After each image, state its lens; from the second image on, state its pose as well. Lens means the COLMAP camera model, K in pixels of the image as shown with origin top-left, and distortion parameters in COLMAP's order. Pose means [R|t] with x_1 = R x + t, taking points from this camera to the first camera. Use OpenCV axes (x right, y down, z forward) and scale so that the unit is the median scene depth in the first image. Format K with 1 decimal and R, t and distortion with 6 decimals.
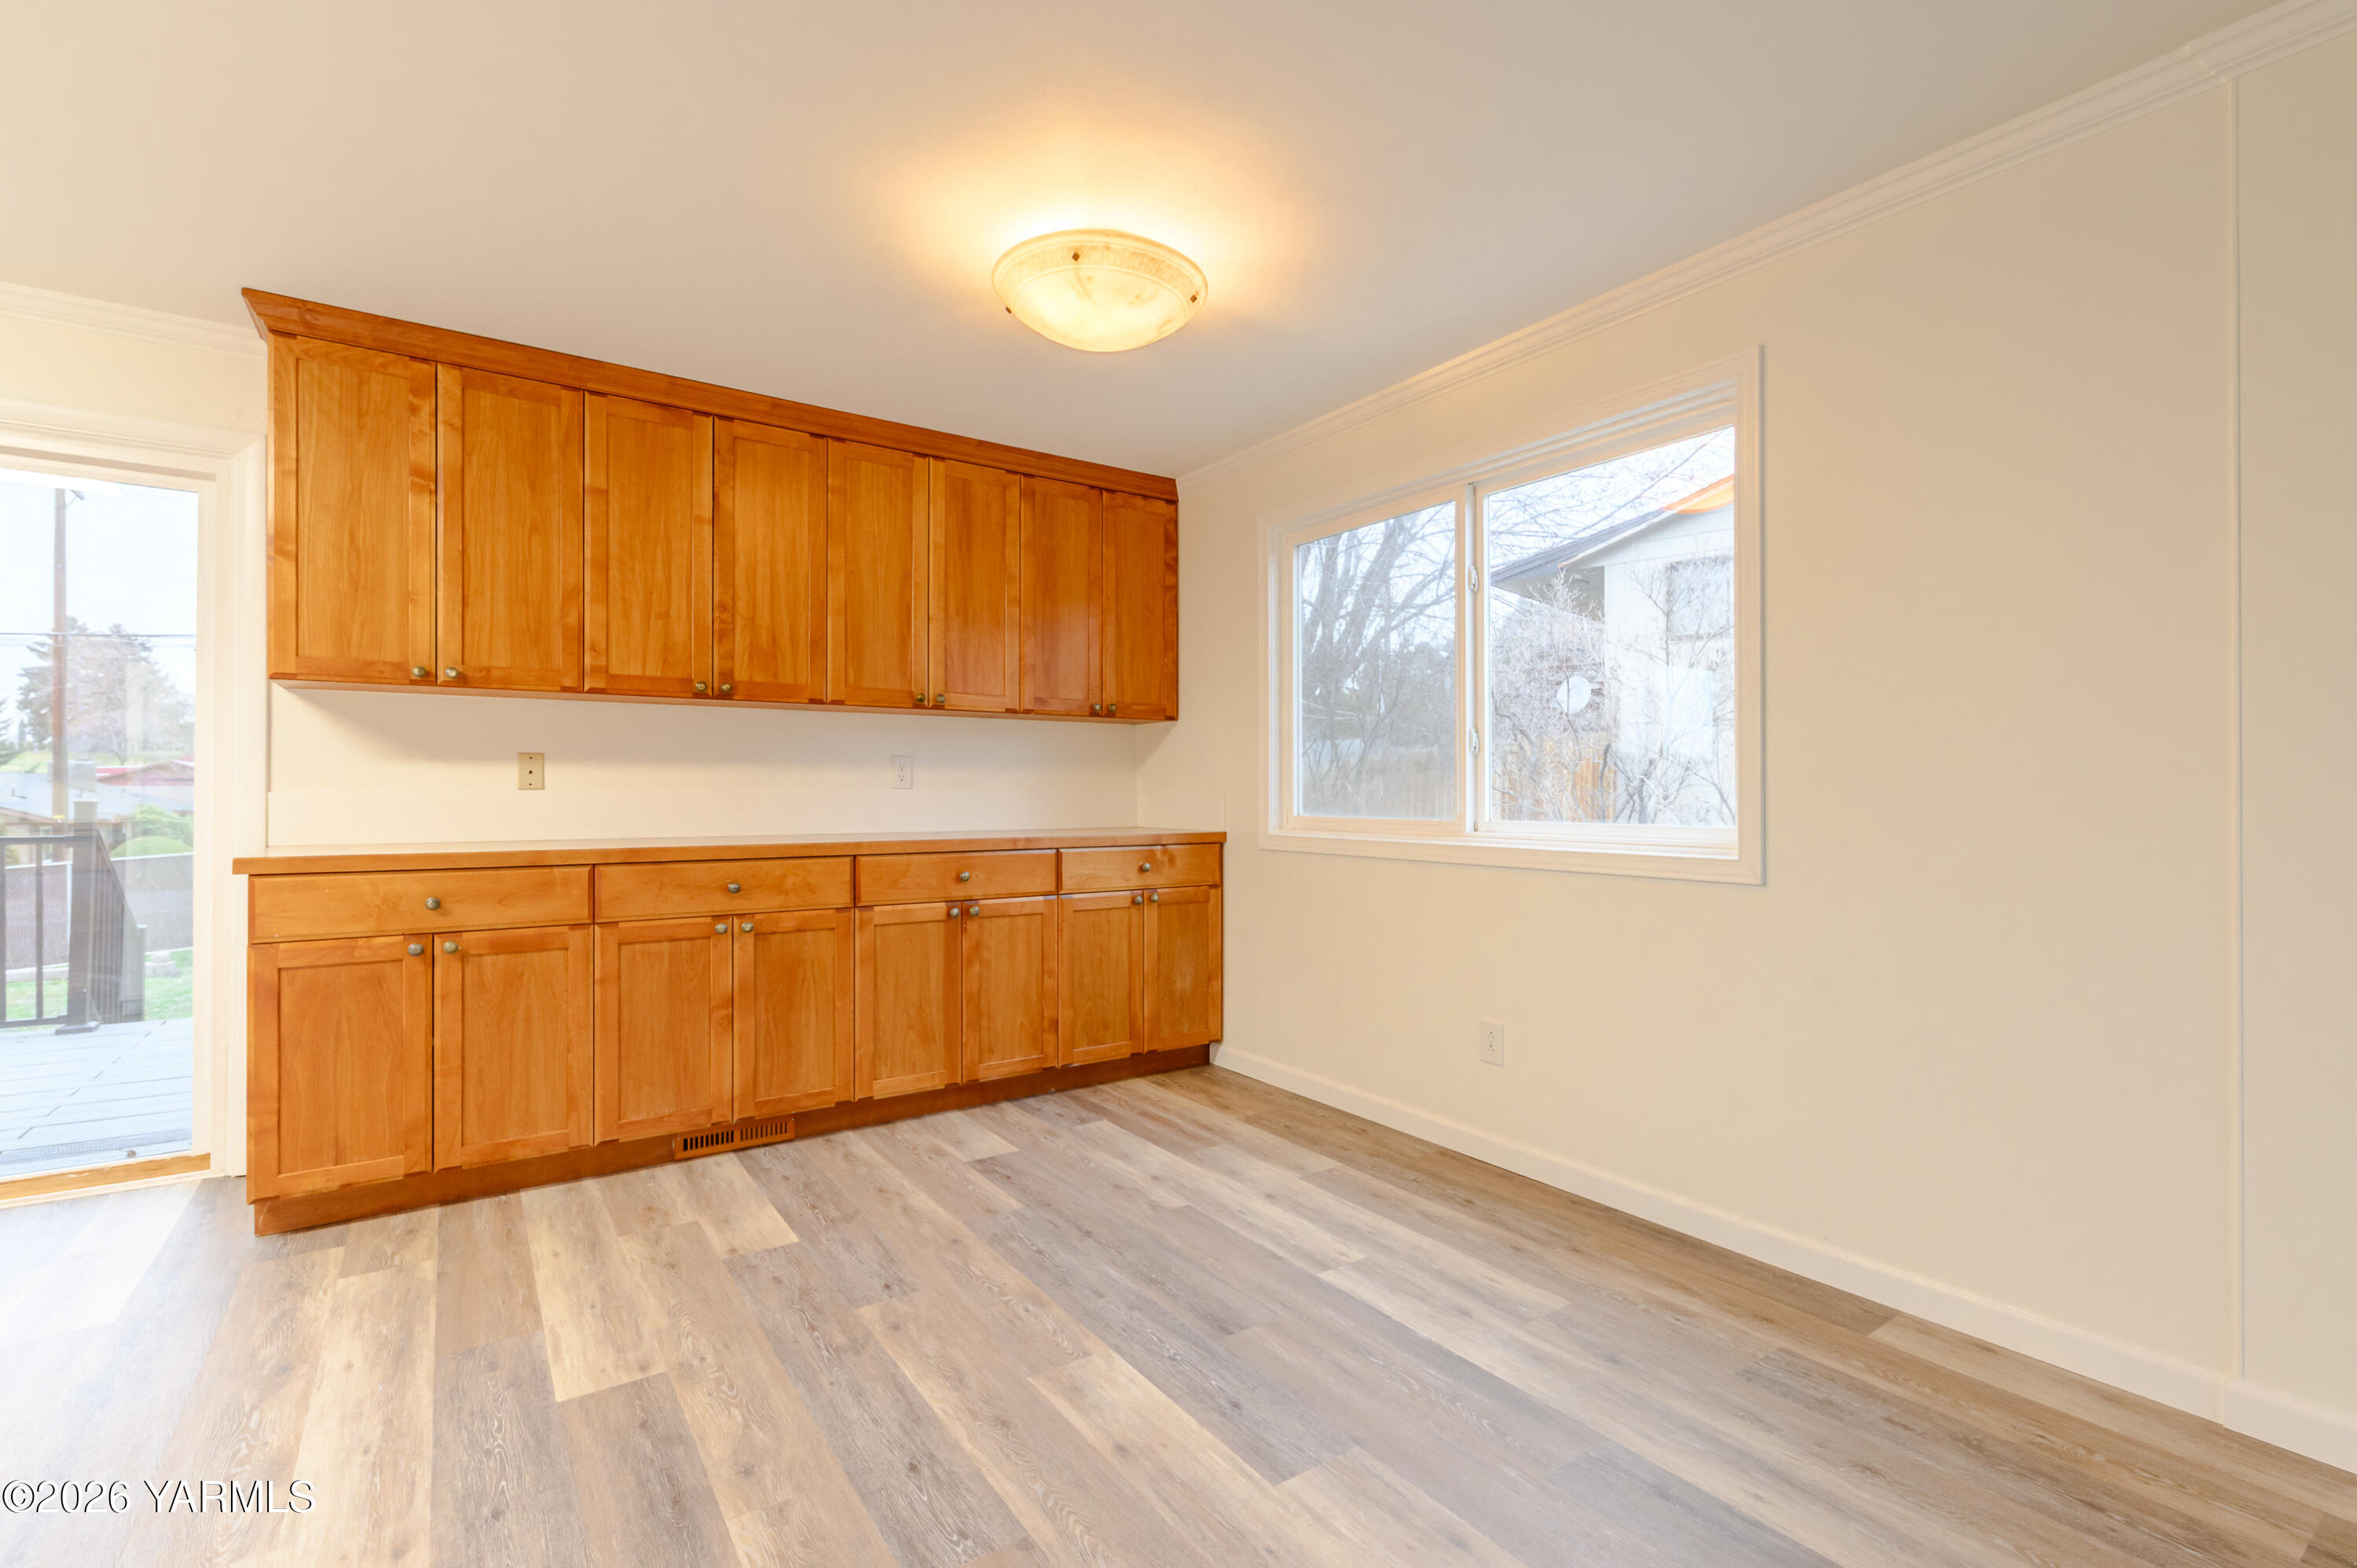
lens RADIAL K [[1095.4, 0, 1212.5], [0, 1095.4, 788.5], [0, 0, 1]] dist [-0.003464, 0.000288]
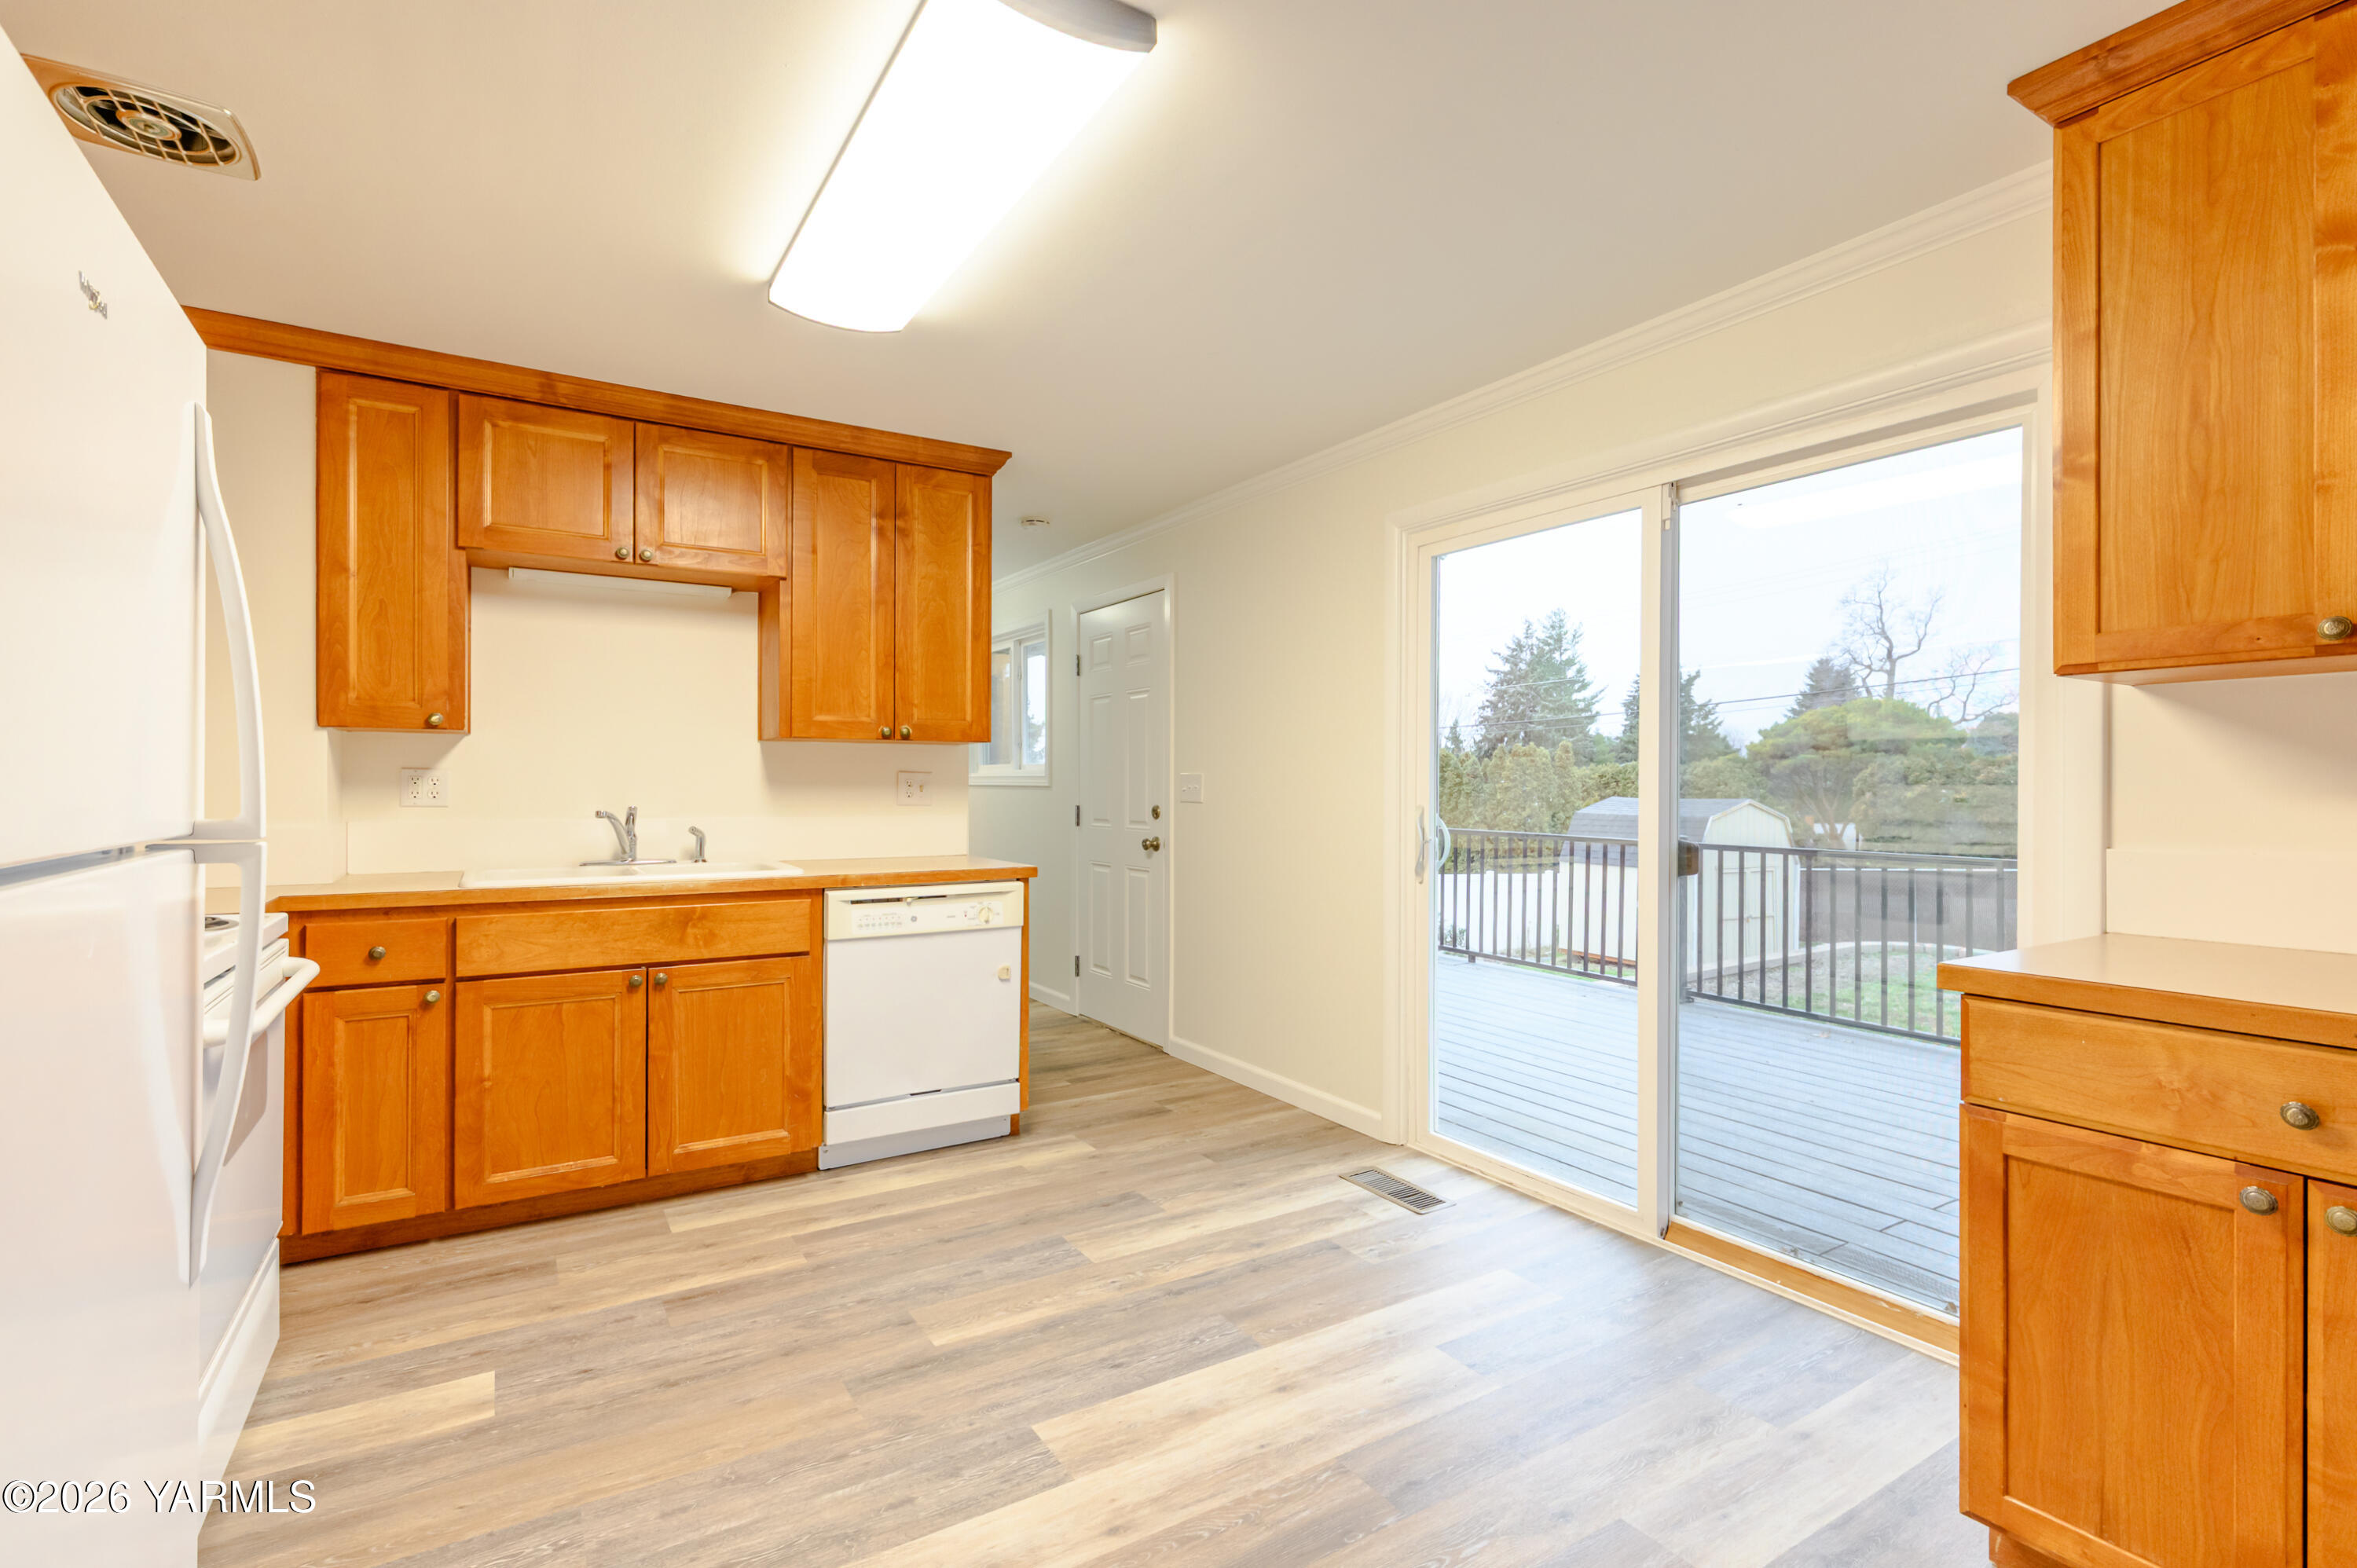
lens RADIAL K [[1085.3, 0, 1163.9], [0, 1085.3, 785.1], [0, 0, 1]] dist [-0.000578, -0.000014]
pose [[-0.071072, -0.006013, -0.997453, -0.210586], [-0.000105, 0.999982, -0.006021, -0.034629], [0.997471, -0.000323, -0.071072, 0.549725]]
